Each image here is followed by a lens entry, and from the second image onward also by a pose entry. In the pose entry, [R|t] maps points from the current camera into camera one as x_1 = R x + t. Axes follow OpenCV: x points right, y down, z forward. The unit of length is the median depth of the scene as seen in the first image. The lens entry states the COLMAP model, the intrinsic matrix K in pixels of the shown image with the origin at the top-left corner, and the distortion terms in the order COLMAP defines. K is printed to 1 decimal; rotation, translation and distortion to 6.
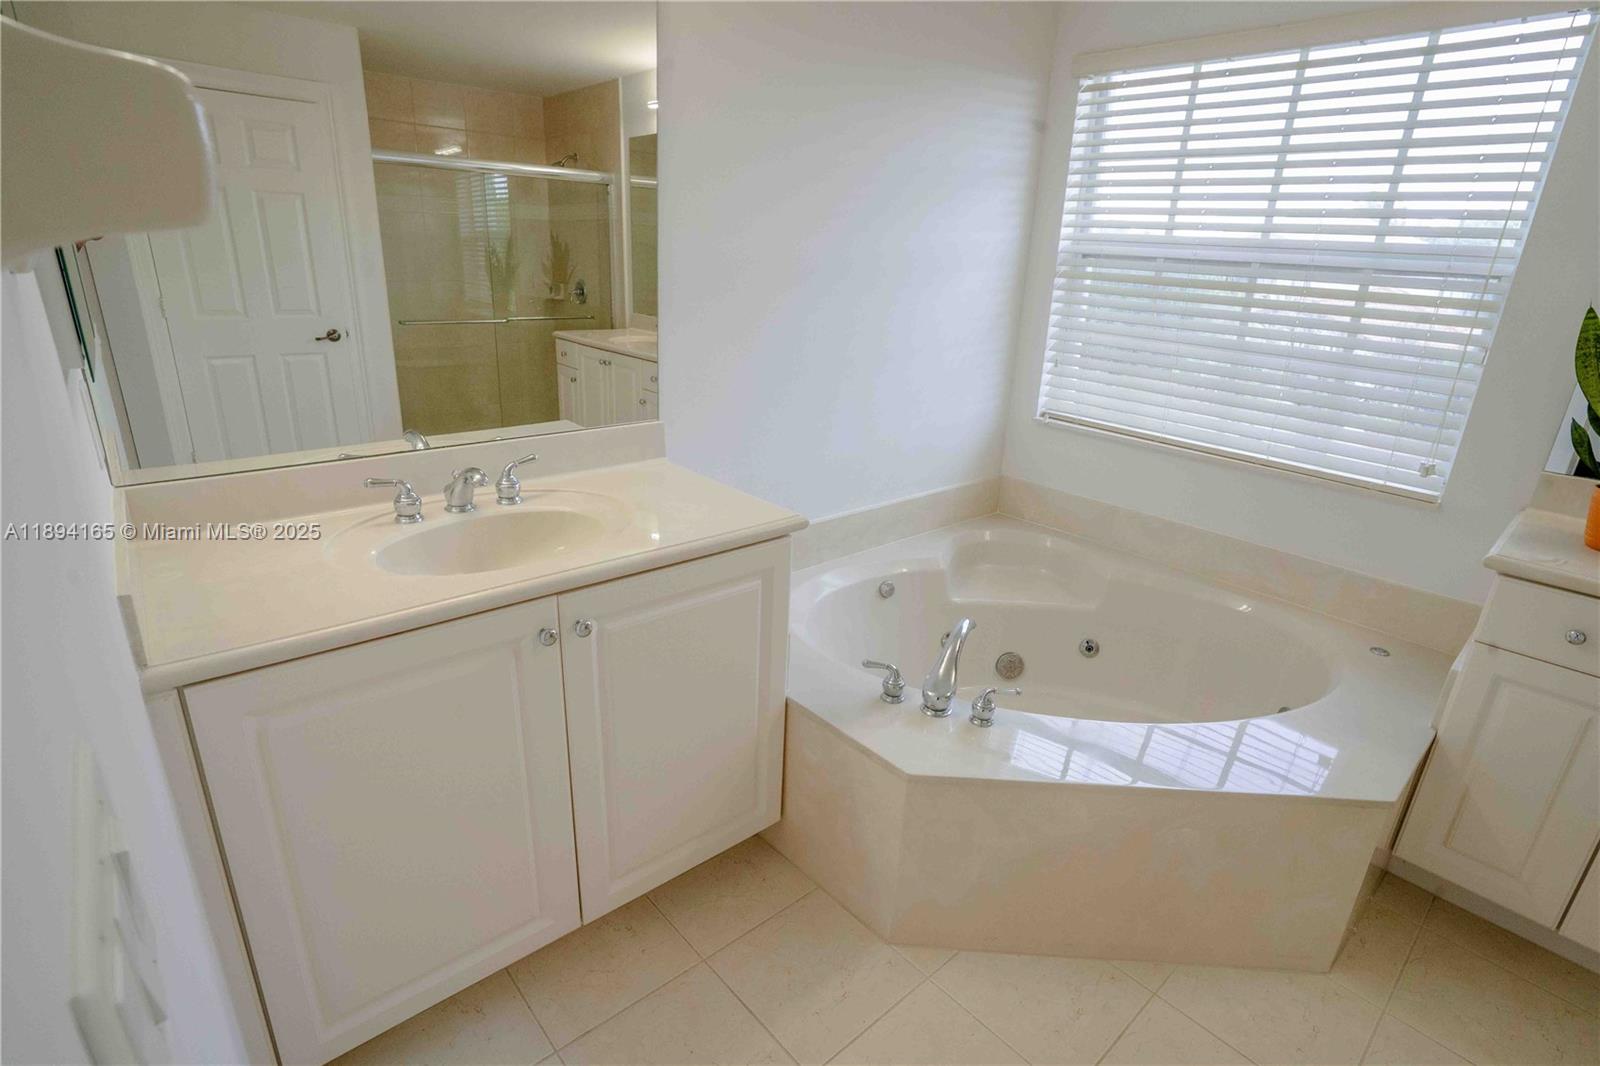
lens RADIAL K [[787.8, 0, 807.9], [0, 787.8, 530.7], [0, 0, 1]] dist [-0.048763, 0.019550]
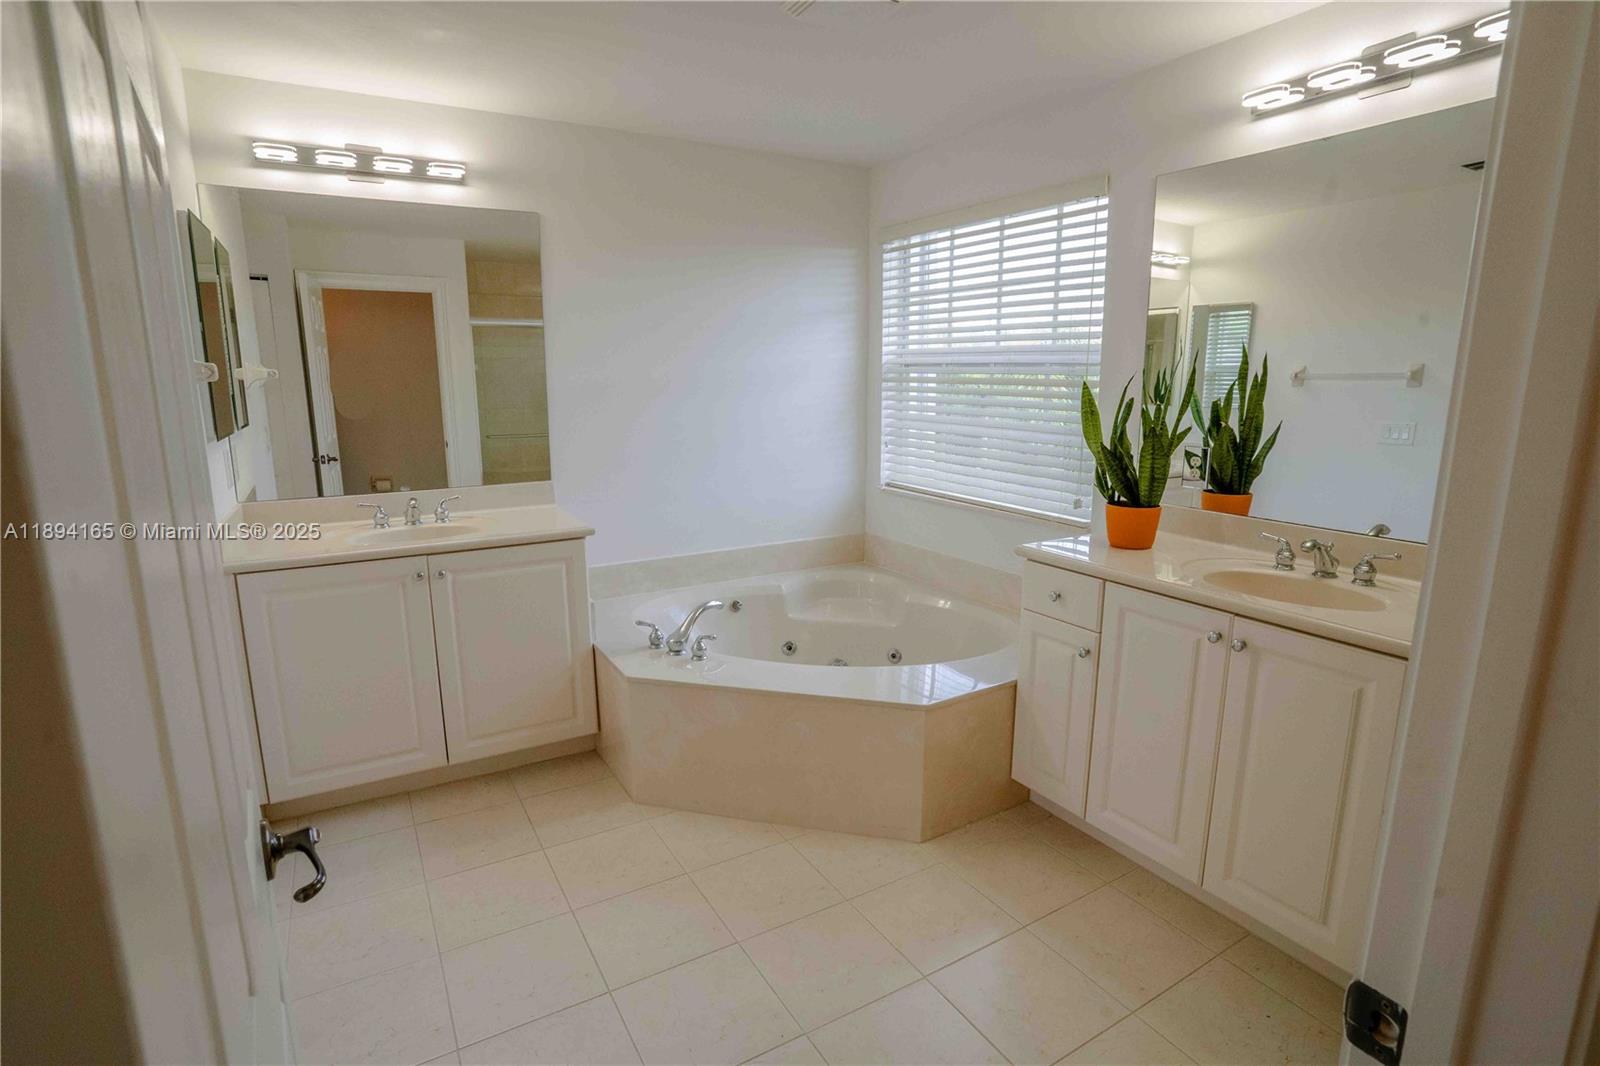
lens RADIAL K [[787.8, 0, 792.3], [0, 787.8, 533.0], [0, 0, 1]] dist [-0.048763, 0.019550]
pose [[0.979098, -0.007117, -0.203266, 0.480483], [-0.022548, 0.989429, -0.143255, 0.144334], [0.202137, 0.144844, 0.968587, -0.339728]]
